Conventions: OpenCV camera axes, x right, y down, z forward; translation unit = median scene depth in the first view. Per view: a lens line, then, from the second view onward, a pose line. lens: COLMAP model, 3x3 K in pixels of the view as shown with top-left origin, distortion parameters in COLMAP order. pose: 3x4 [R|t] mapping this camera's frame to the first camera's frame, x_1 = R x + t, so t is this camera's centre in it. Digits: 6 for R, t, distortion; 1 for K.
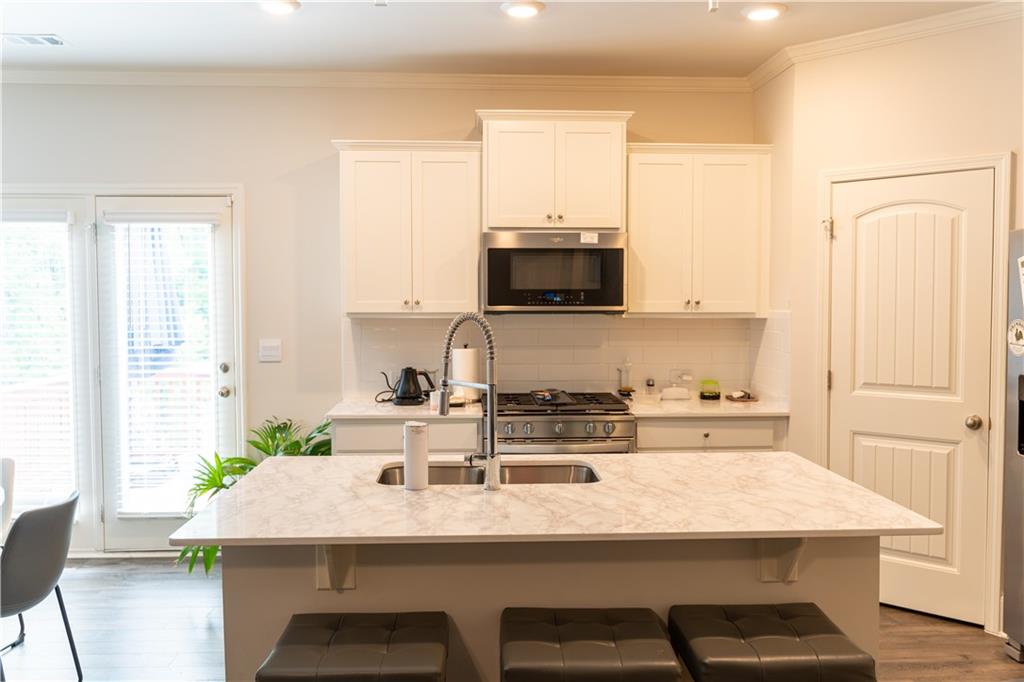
lens RADIAL K [[843.7, 0, 514.6], [0, 843.7, 333.1], [0, 0, 1]] dist [0.002326, -0.009274]
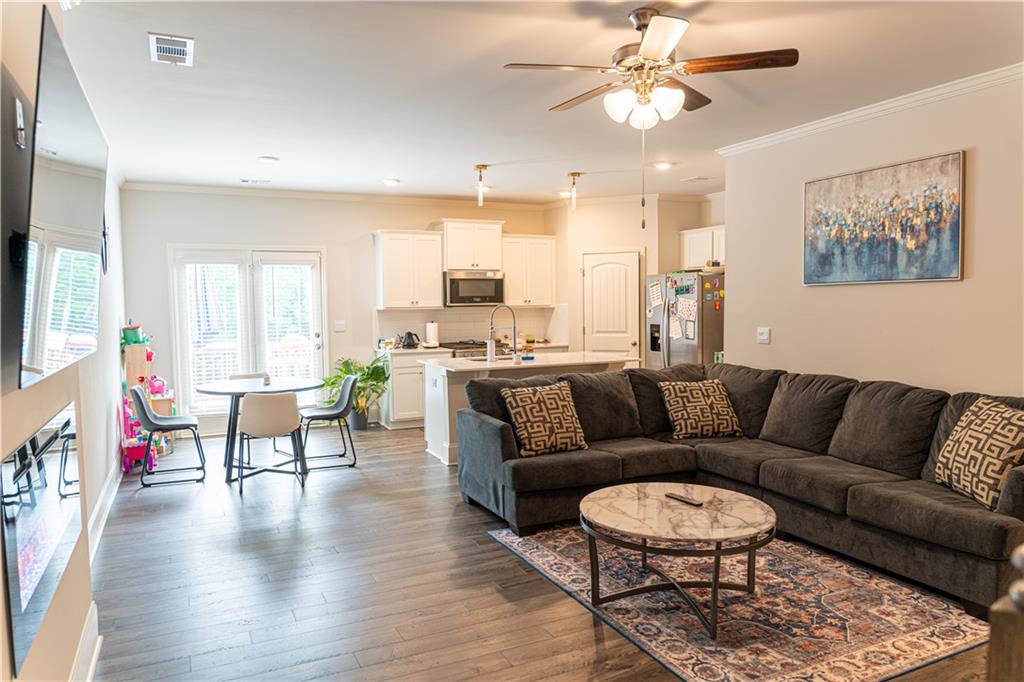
lens RADIAL K [[681.0, 0, 508.4], [0, 681.0, 341.6], [0, 0, 1]] dist [-0.007788, -0.009037]
pose [[0.922477, -0.032267, 0.384700, -0.584207], [0.025044, 0.999404, 0.023773, 0.030821], [-0.385238, -0.012295, 0.922735, -0.758285]]
